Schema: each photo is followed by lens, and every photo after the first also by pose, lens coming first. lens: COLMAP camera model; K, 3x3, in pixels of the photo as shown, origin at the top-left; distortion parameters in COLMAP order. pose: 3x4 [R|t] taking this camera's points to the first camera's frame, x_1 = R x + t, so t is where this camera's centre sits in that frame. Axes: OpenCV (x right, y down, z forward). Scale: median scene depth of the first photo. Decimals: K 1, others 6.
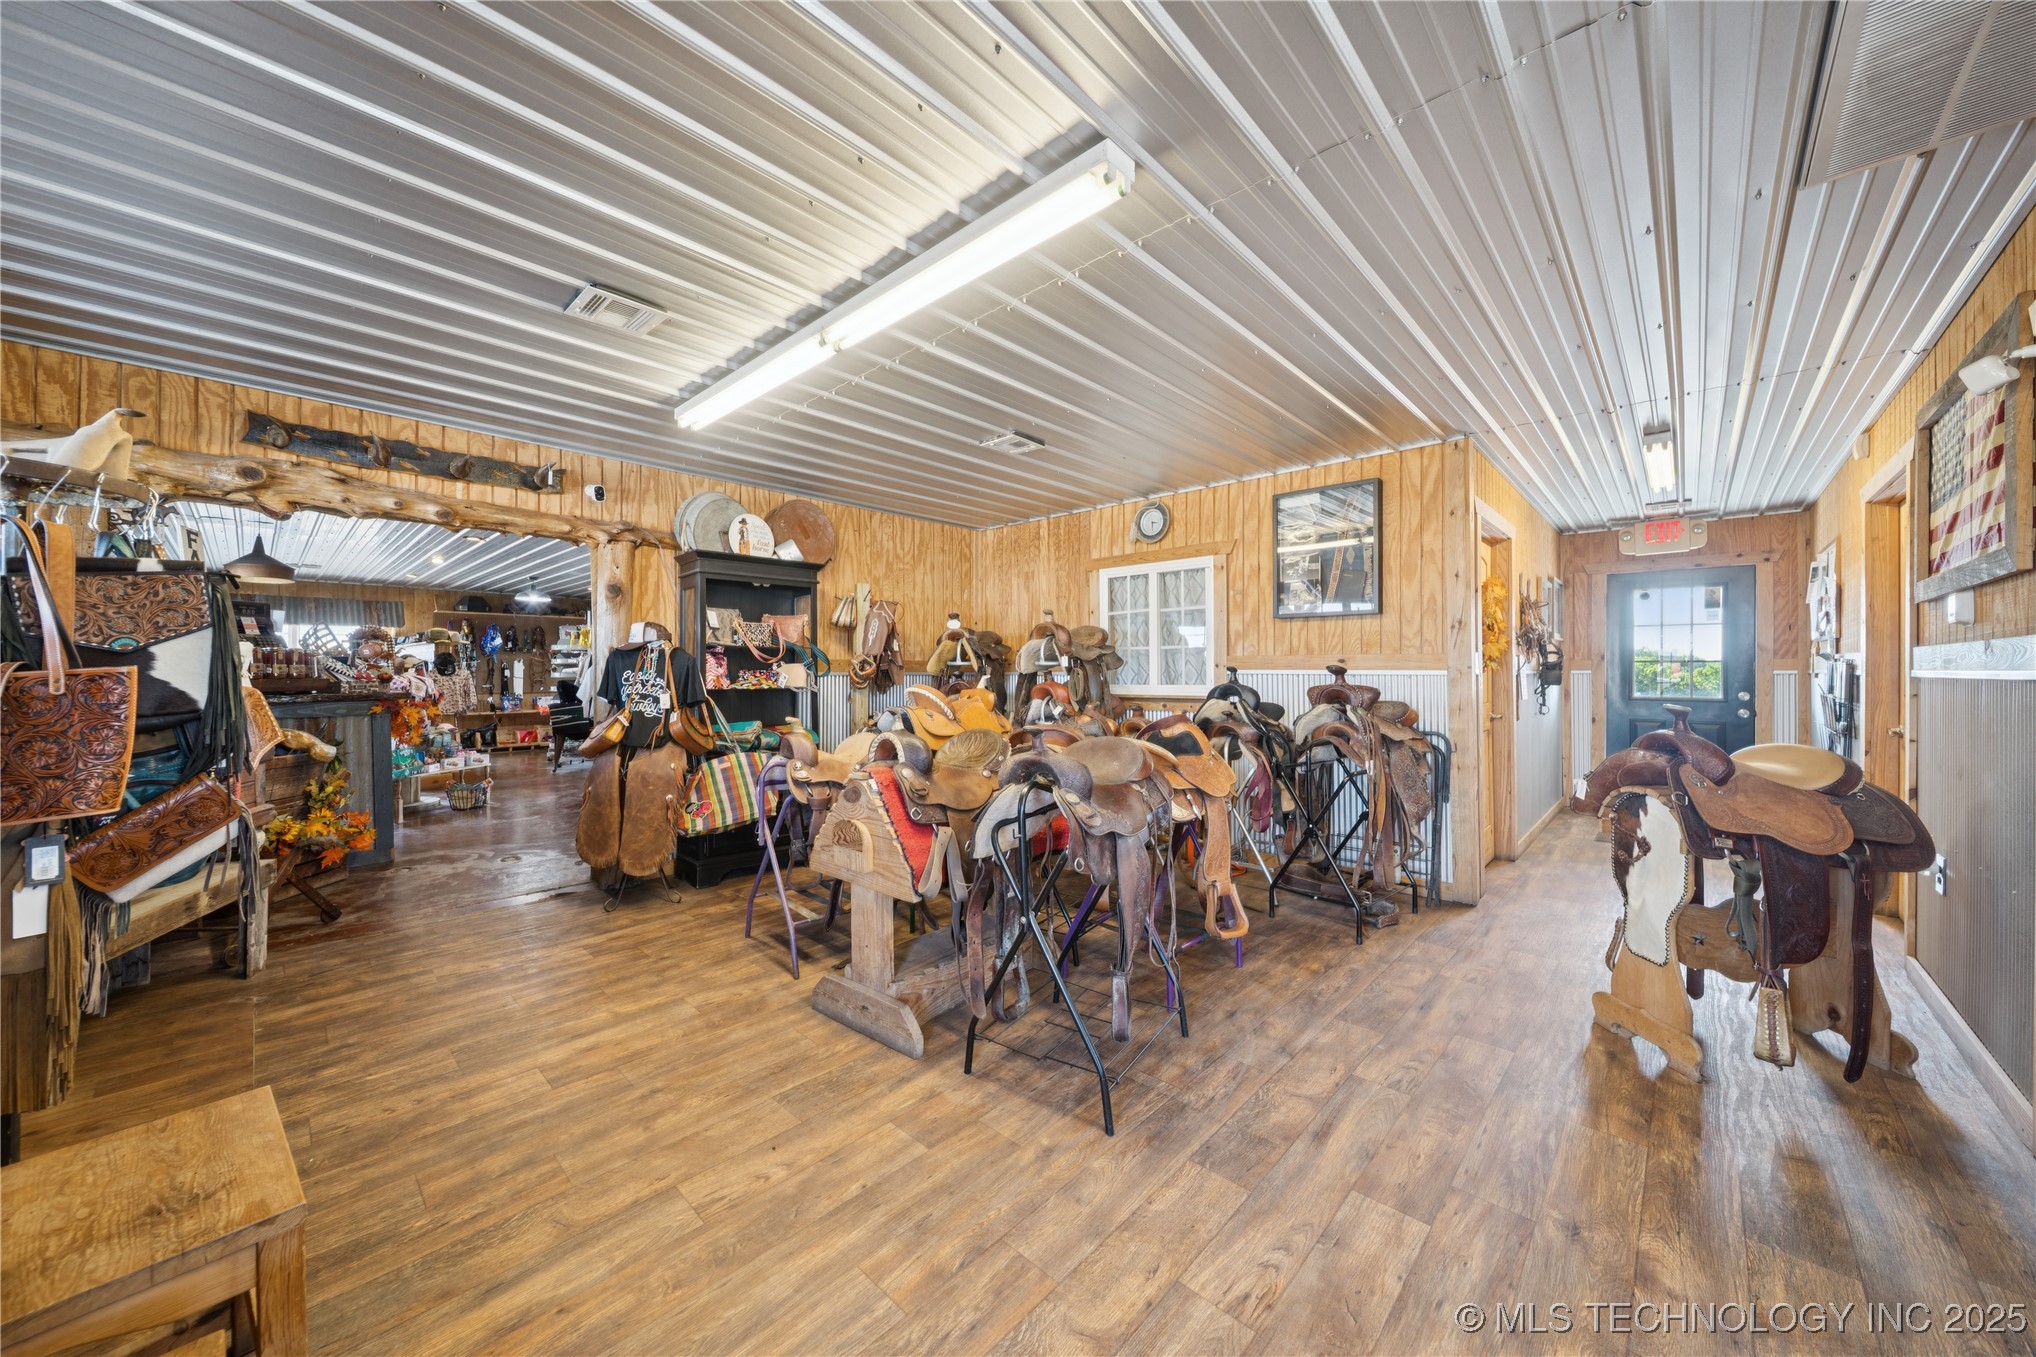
lens RADIAL K [[715.7, 0, 1018.9], [0, 715.7, 675.0], [0, 0, 1]] dist [0.001557, -0.001403]
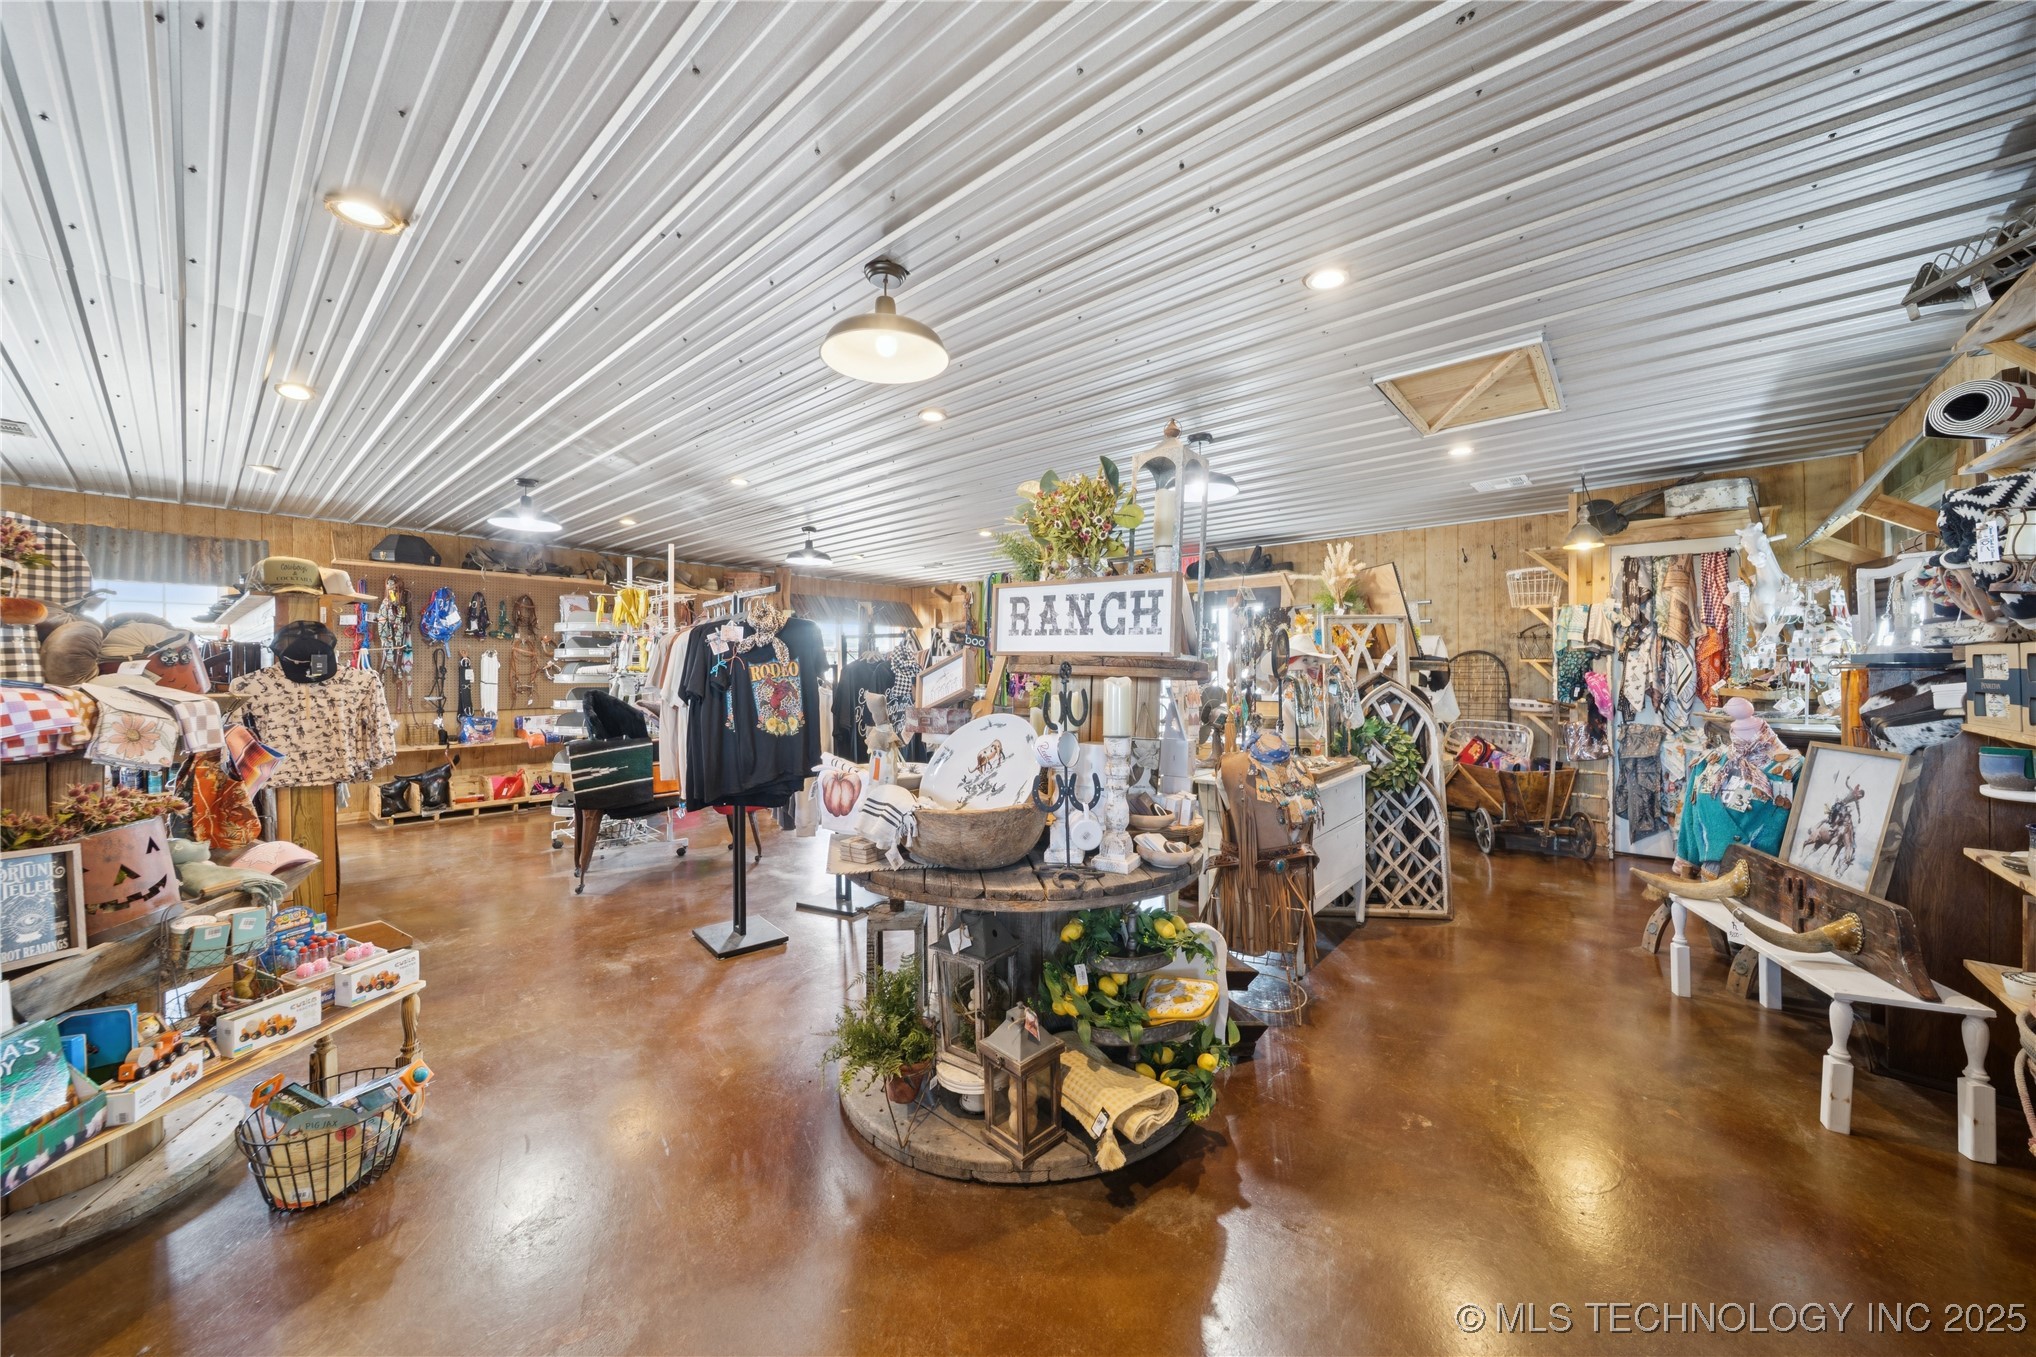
lens RADIAL K [[715.7, 0, 1018.9], [0, 715.7, 675.0], [0, 0, 1]] dist [0.001557, -0.001403]
pose [[0.999237, -0.003400, 0.038902, -0.348513], [0.003392, 0.999994, 0.000280, -0.001587], [-0.038903, -0.000148, 0.999243, 0.480484]]
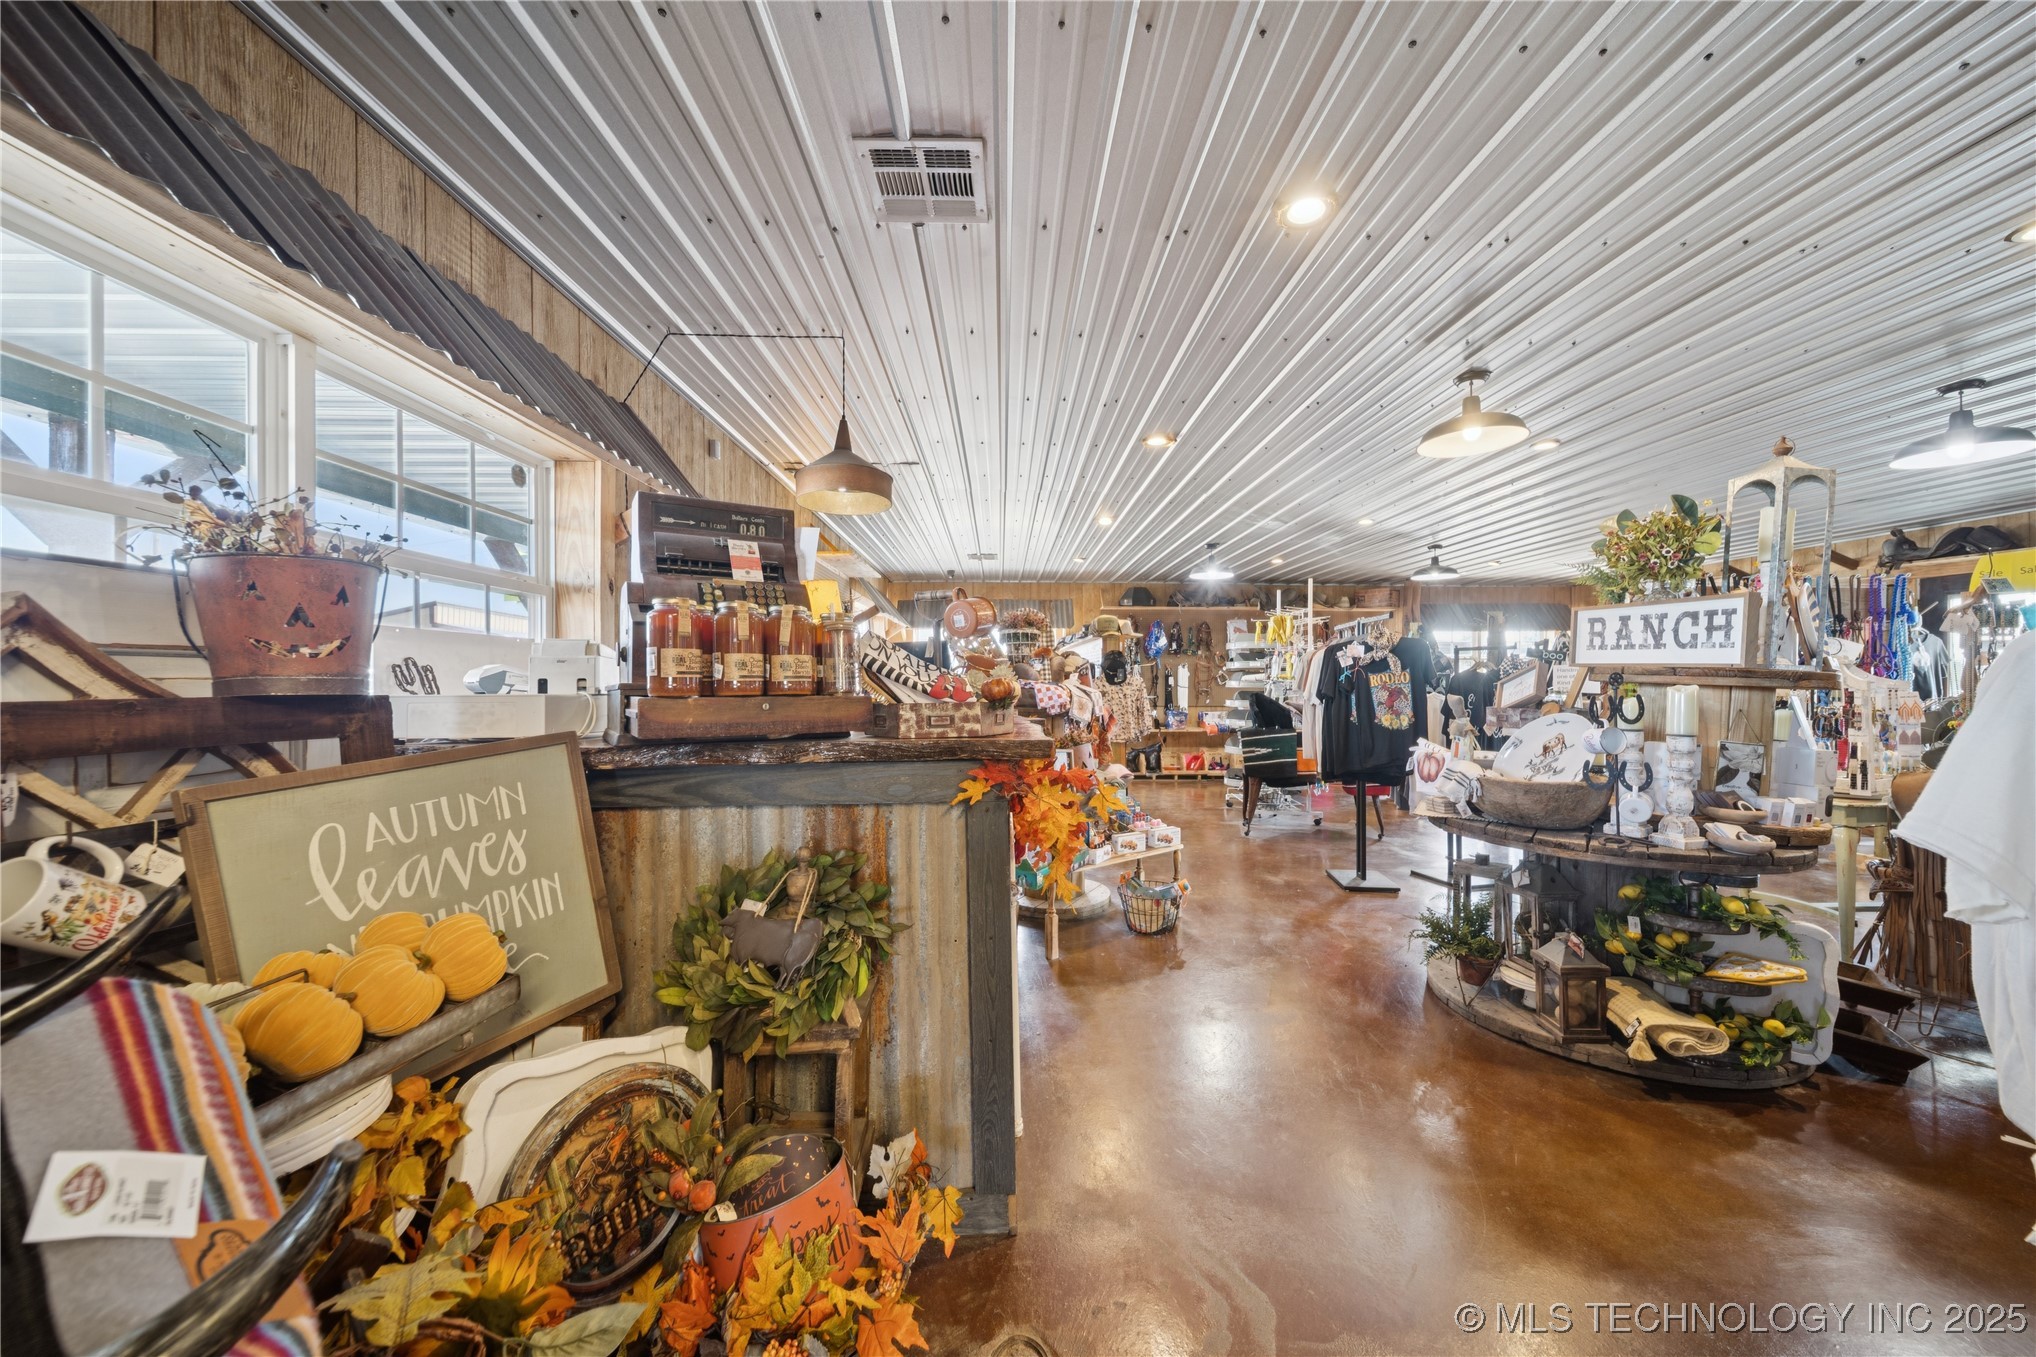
lens RADIAL K [[715.7, 0, 1018.9], [0, 715.7, 675.0], [0, 0, 1]] dist [0.001557, -0.001403]
pose [[0.699006, -0.003891, -0.715106, -0.299511], [-0.004457, 0.999942, -0.009799, -0.000959], [0.715102, 0.010037, 0.698948, 0.363810]]
